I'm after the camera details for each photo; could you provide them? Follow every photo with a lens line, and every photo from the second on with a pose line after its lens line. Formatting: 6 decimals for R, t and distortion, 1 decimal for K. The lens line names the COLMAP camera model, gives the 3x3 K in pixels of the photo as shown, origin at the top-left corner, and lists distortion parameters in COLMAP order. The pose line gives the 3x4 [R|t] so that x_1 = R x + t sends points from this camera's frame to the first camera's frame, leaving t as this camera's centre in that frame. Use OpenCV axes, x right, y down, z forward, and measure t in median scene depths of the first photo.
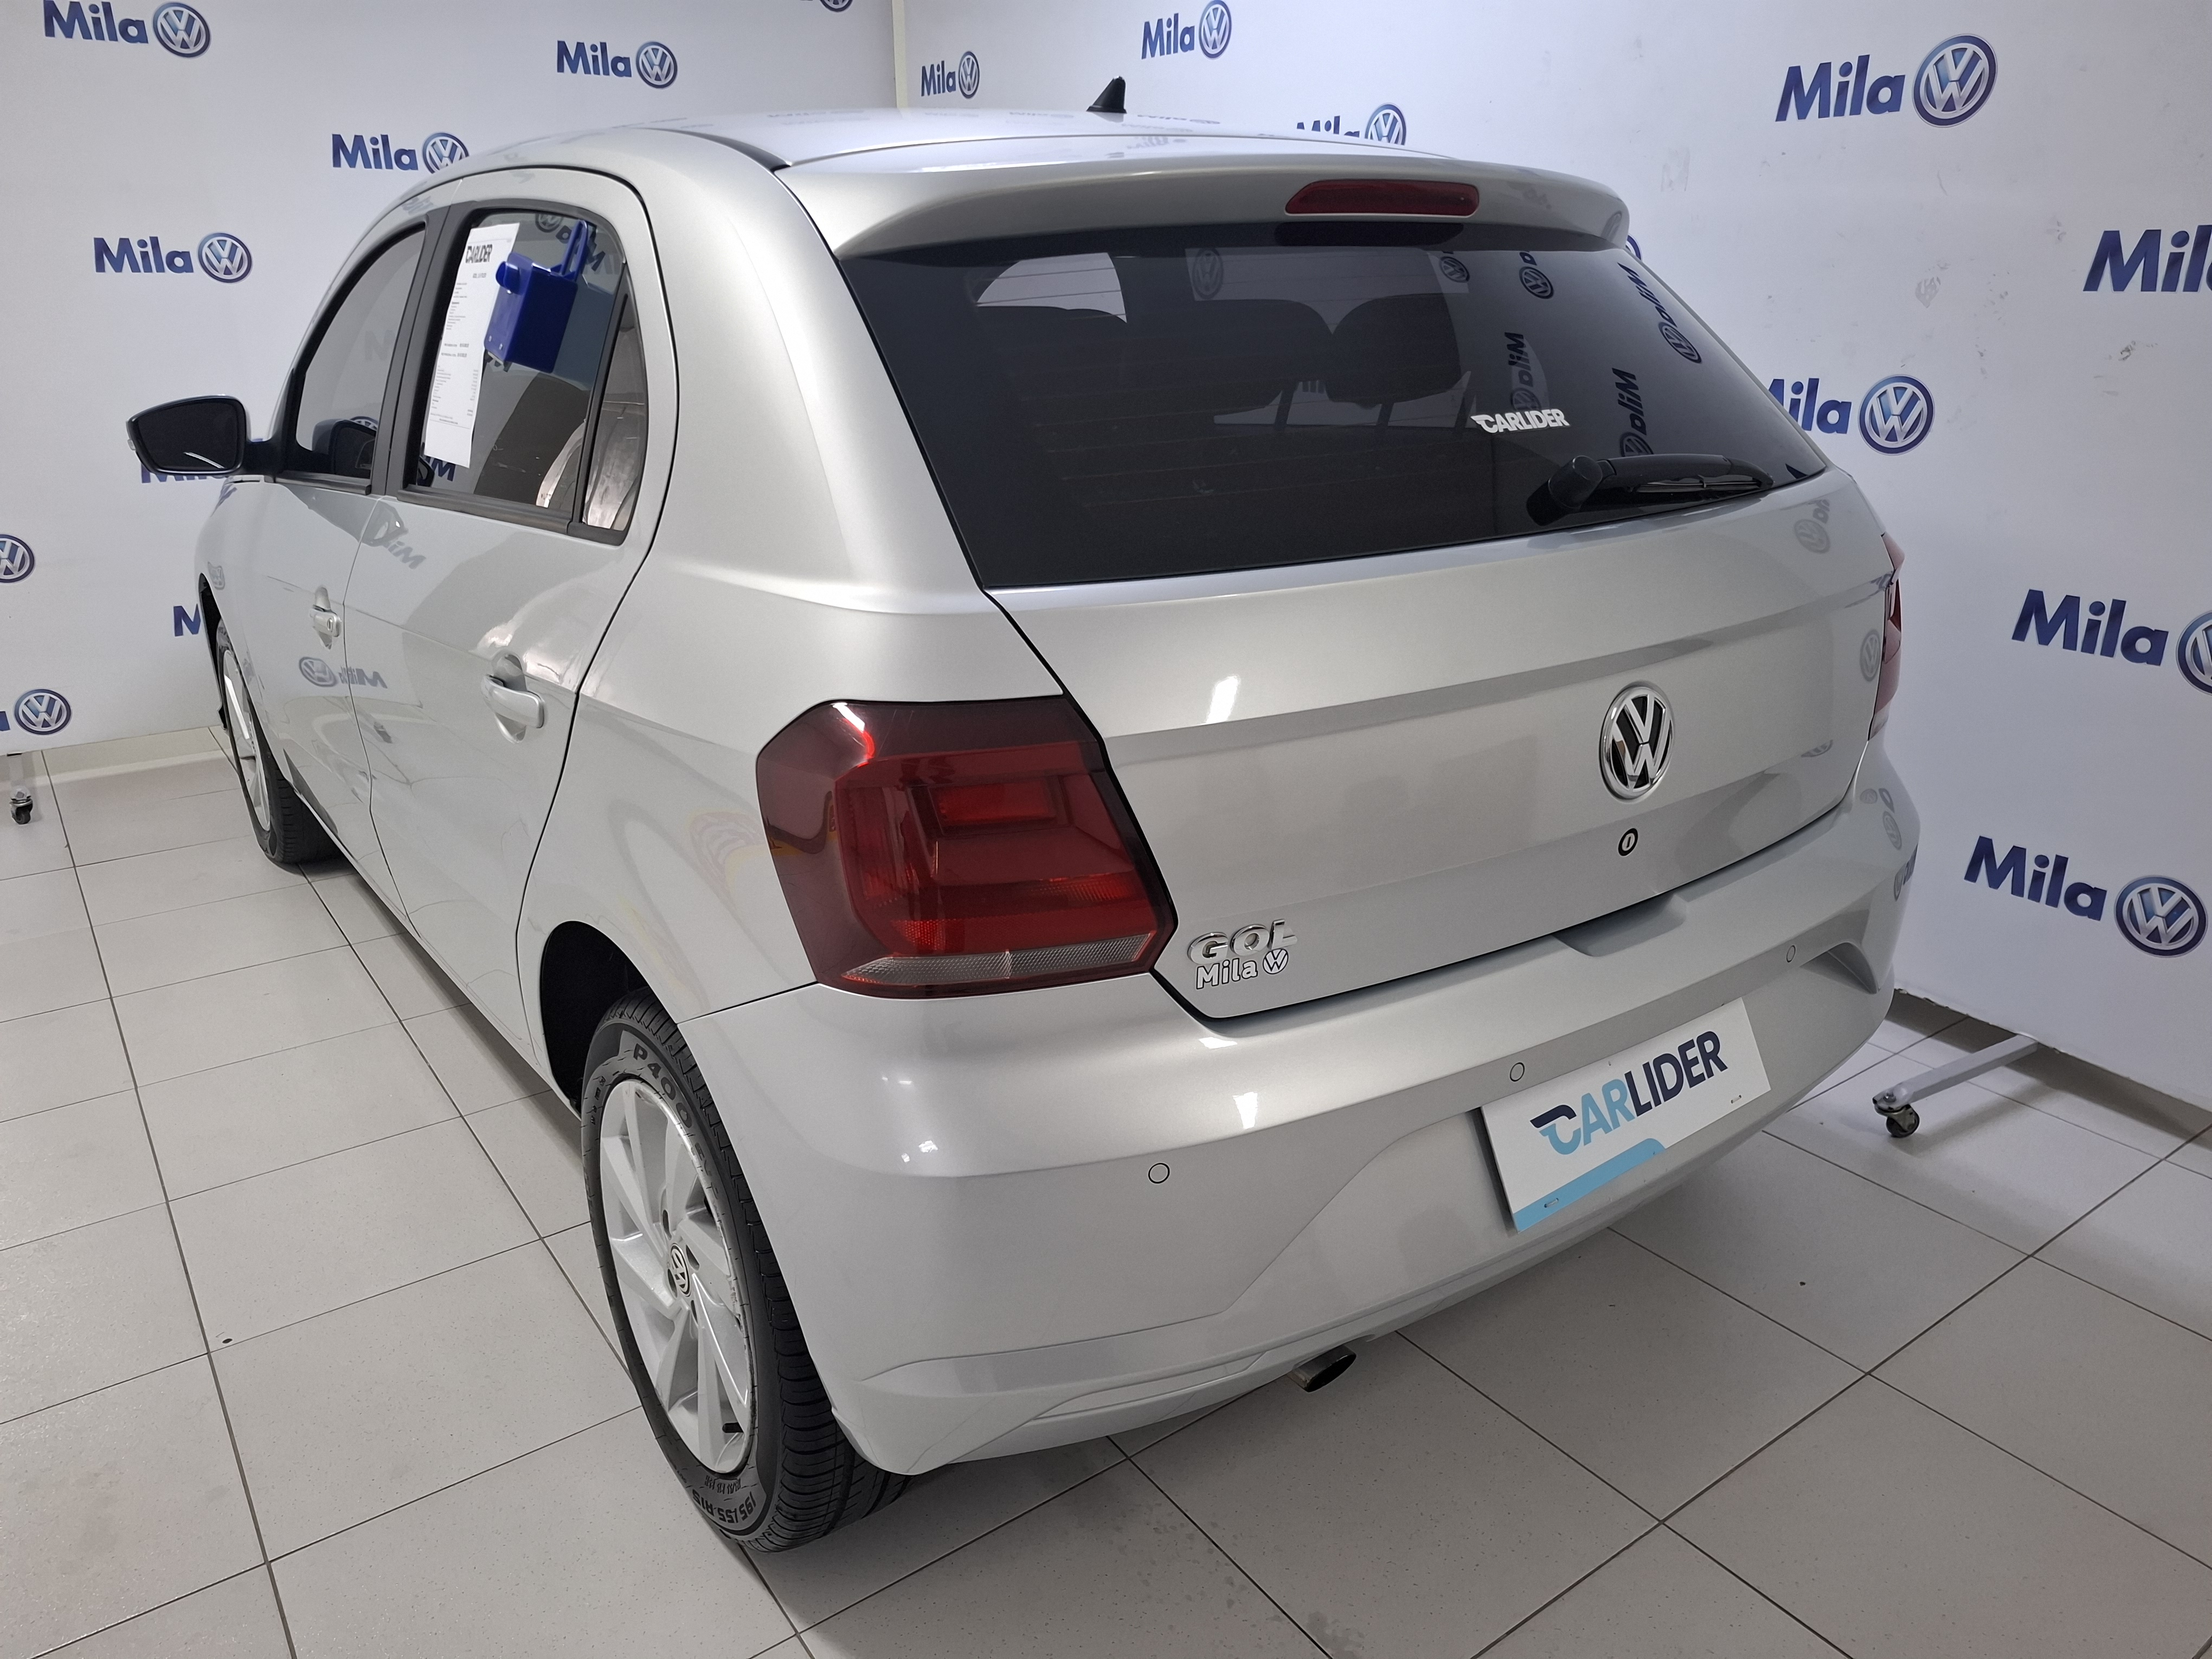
lens RADIAL K [[1503.1, 0, 1220.4], [0, 1503.1, 838.4], [0, 0, 1]] dist [0.082249, -0.086604]
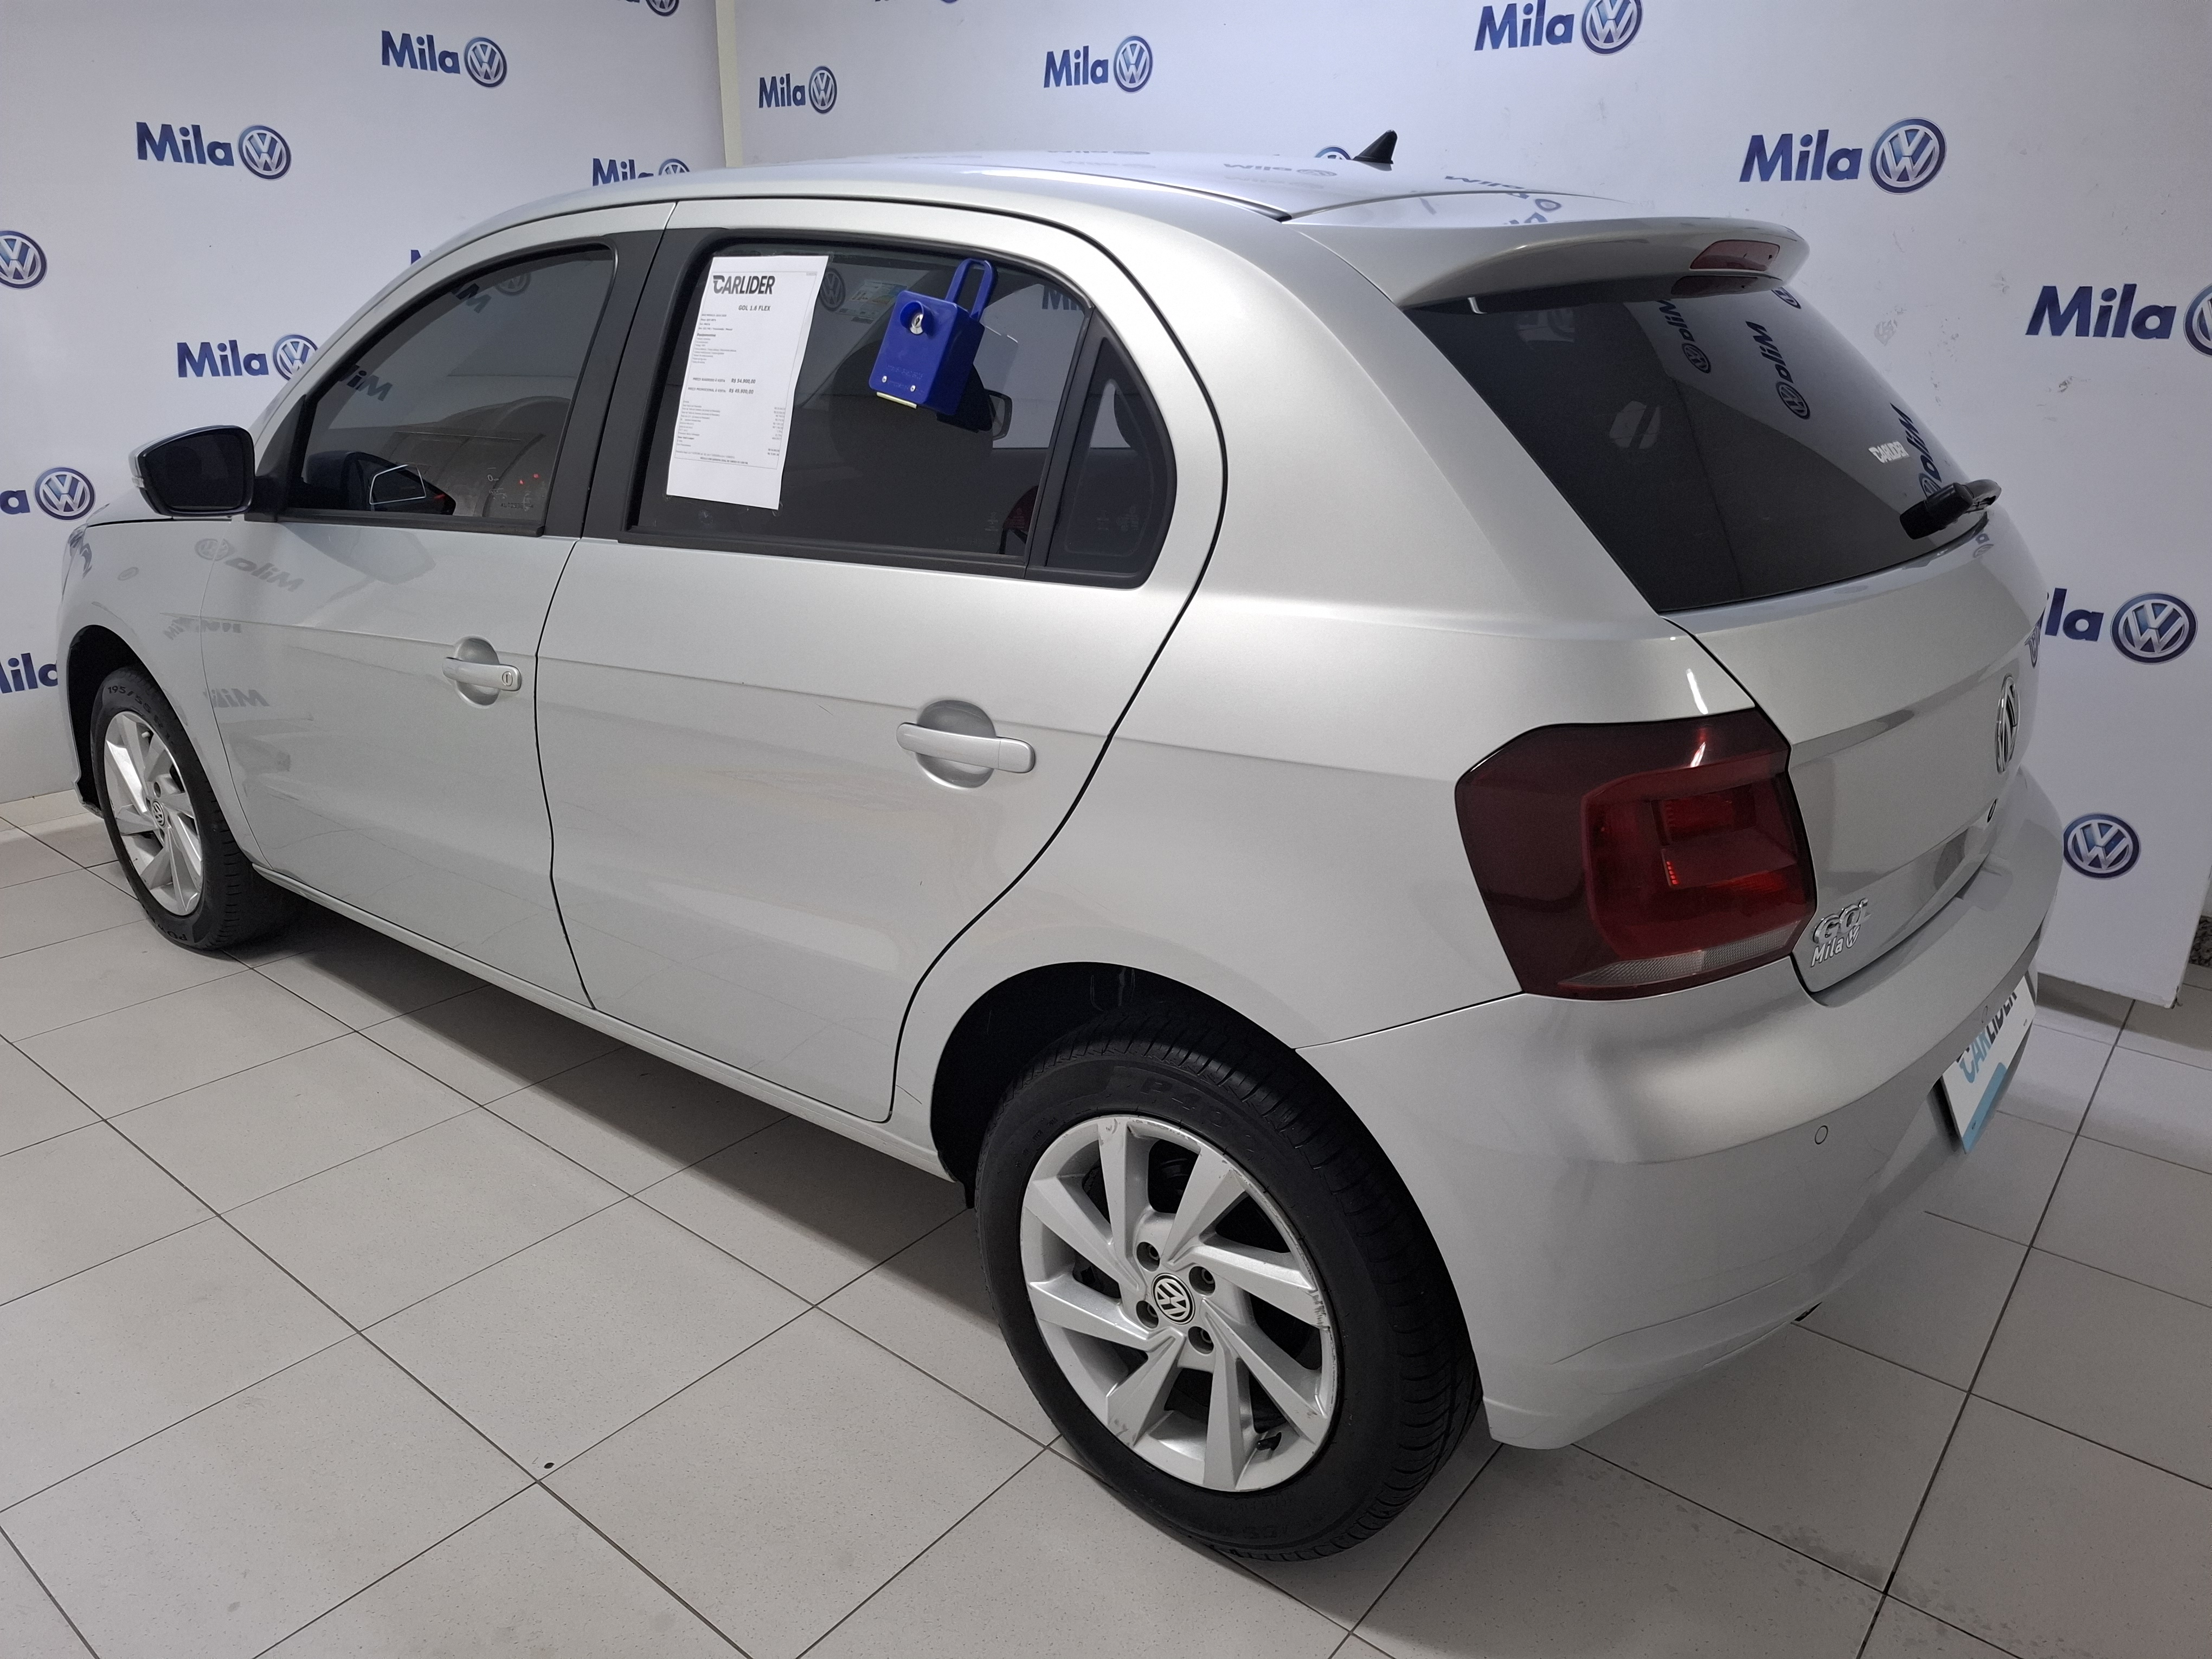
lens RADIAL K [[1510.1, 0, 1061.0], [0, 1510.1, 822.6], [0, 0, 1]] dist [0.063321, -0.062518]
pose [[0.964432, -0.070491, 0.254757, -0.477715], [0.073329, 0.997306, -0.001645, -0.025651], [-0.253955, 0.020267, 0.967004, 0.028702]]
